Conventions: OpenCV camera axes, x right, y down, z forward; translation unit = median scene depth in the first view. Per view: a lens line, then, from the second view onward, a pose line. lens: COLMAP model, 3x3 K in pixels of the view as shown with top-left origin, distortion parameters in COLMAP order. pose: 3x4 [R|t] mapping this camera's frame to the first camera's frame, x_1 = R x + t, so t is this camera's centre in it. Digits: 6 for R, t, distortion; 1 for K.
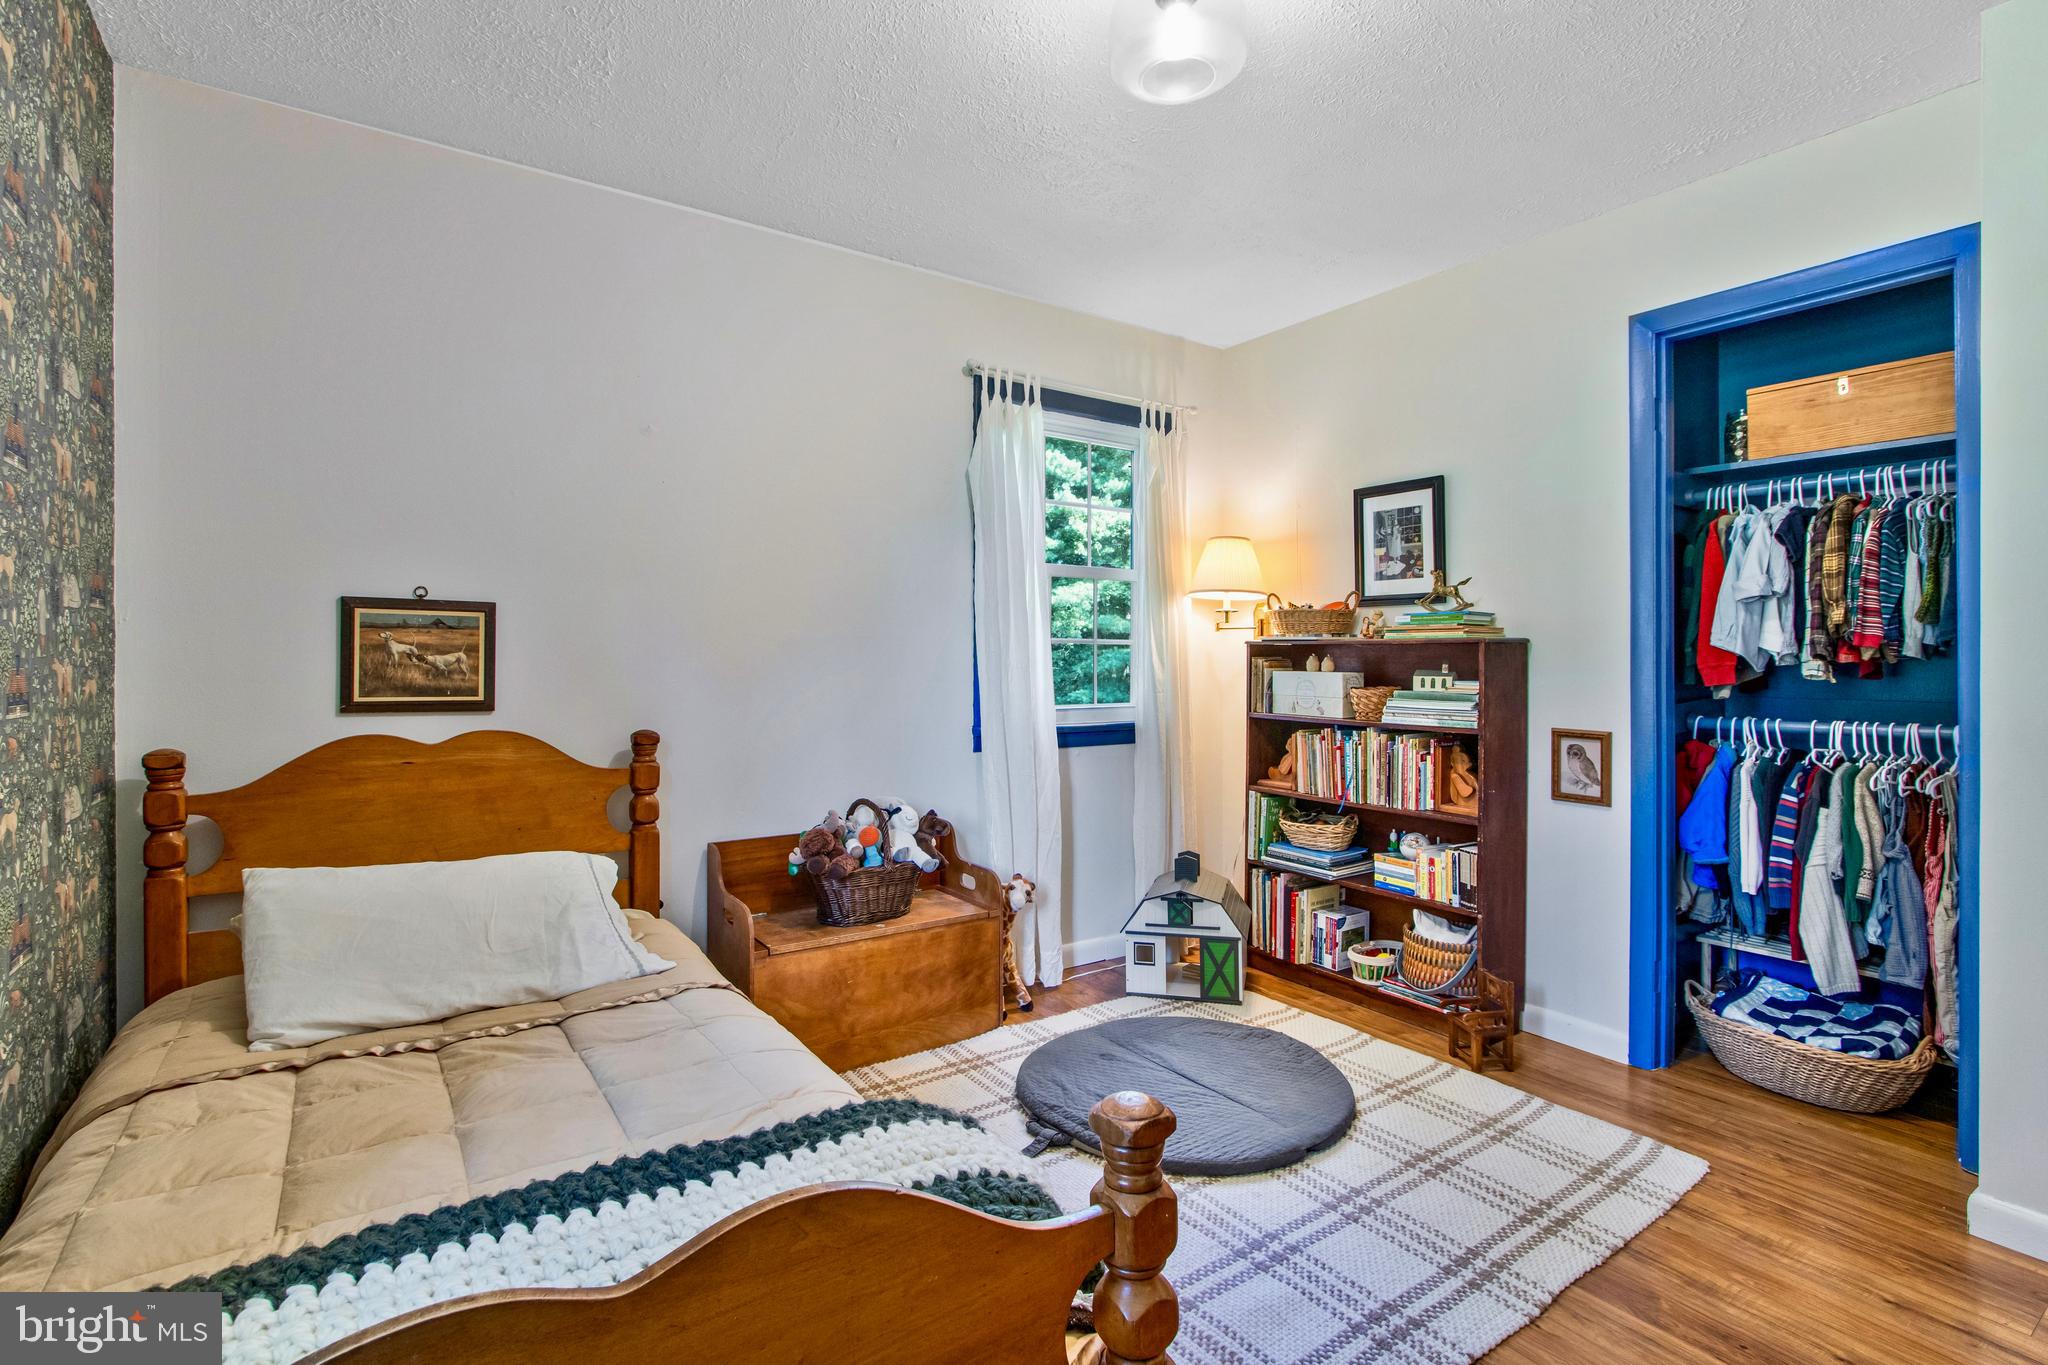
lens RADIAL K [[949.1, 0, 1025.6], [0, 949.1, 673.2], [0, 0, 1]] dist [-0.046374, 0.000085]
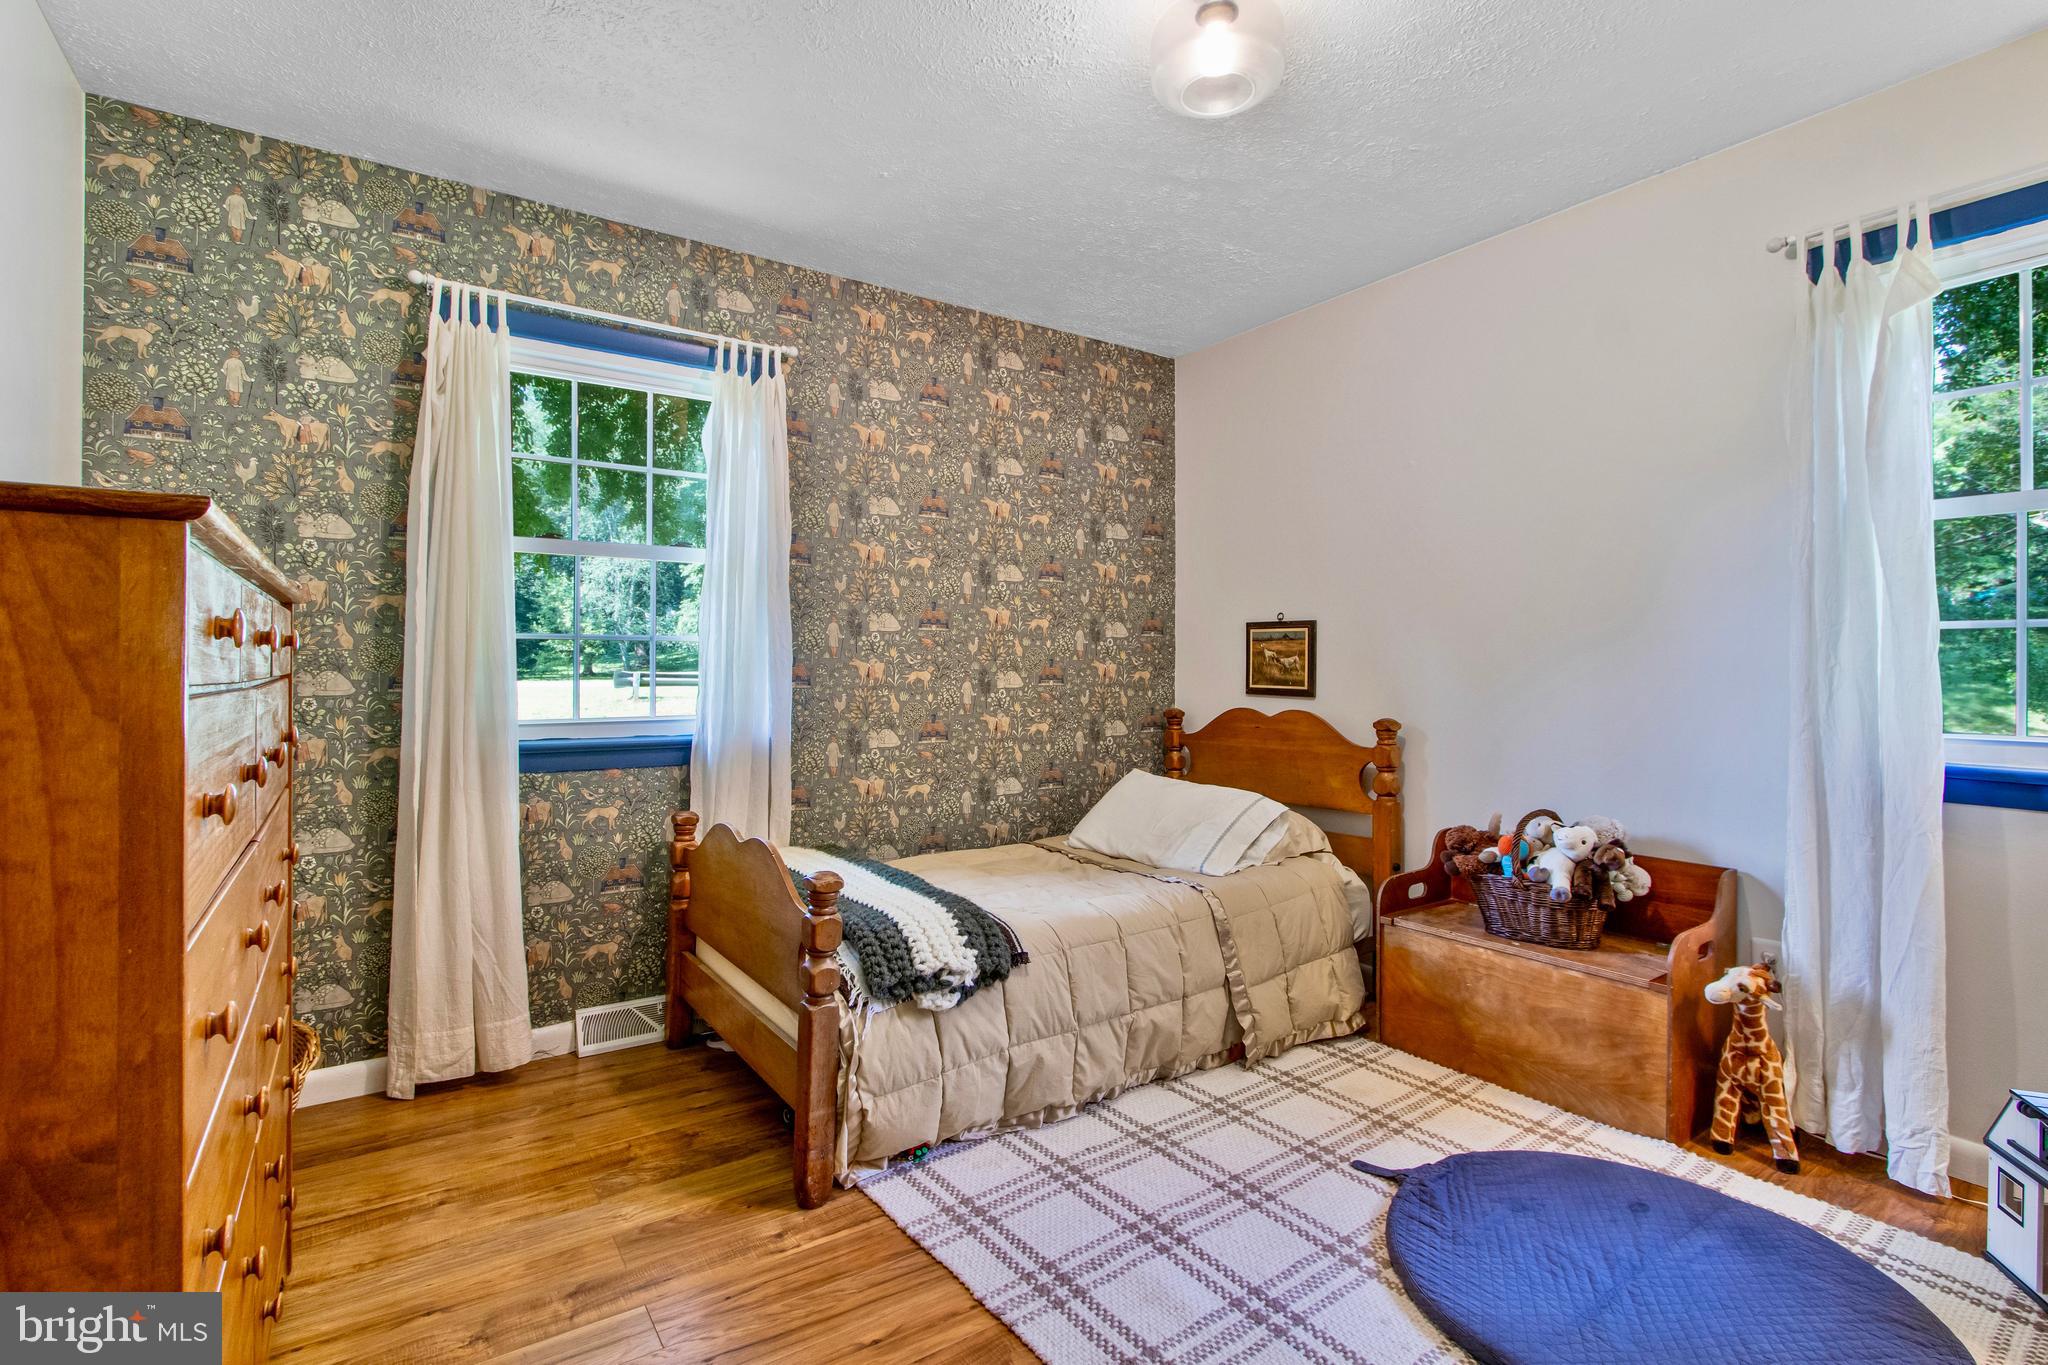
lens RADIAL K [[952.4, 0, 1020.7], [0, 952.4, 665.9], [0, 0, 1]] dist [-0.010949, 0.001110]
pose [[0.000686, 0.001630, -0.999998, 0.880705], [-0.006701, 0.999976, 0.001625, -0.006333], [0.999977, 0.006700, 0.000697, 0.570733]]
